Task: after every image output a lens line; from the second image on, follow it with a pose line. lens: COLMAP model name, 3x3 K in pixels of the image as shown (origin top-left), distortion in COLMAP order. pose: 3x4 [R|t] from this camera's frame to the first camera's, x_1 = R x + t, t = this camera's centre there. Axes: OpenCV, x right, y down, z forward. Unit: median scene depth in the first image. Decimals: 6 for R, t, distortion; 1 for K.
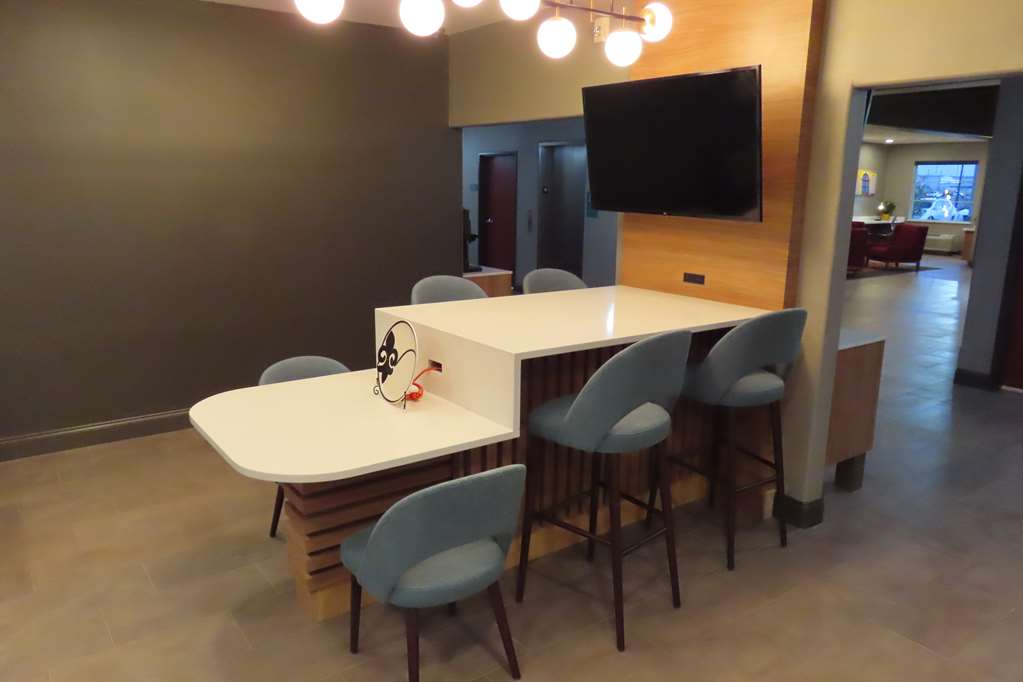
lens RADIAL K [[734.9, 0, 512.4], [0, 734.9, 337.5], [0, 0, 1]] dist [-0.013105, 0.003032]
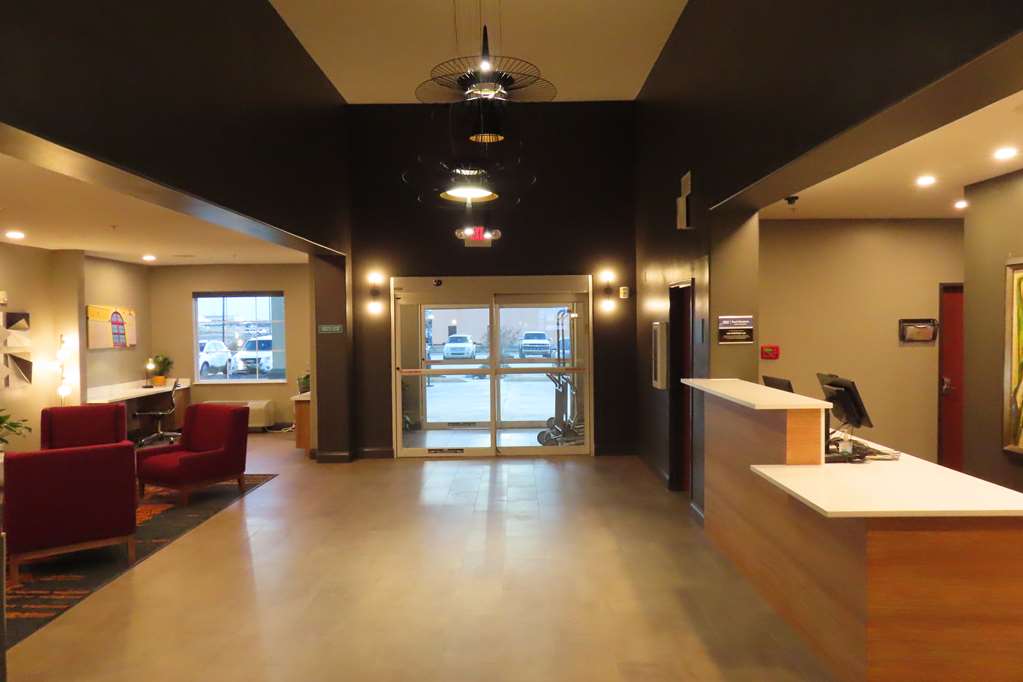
lens RADIAL K [[734.9, 0, 510.7], [0, 734.9, 340.5], [0, 0, 1]] dist [-0.013105, 0.003032]
pose [[0.599263, -0.039916, 0.799557, 0.200390], [0.185629, 0.978464, -0.090280, -0.088908], [-0.778734, 0.202522, 0.593766, 0.407114]]
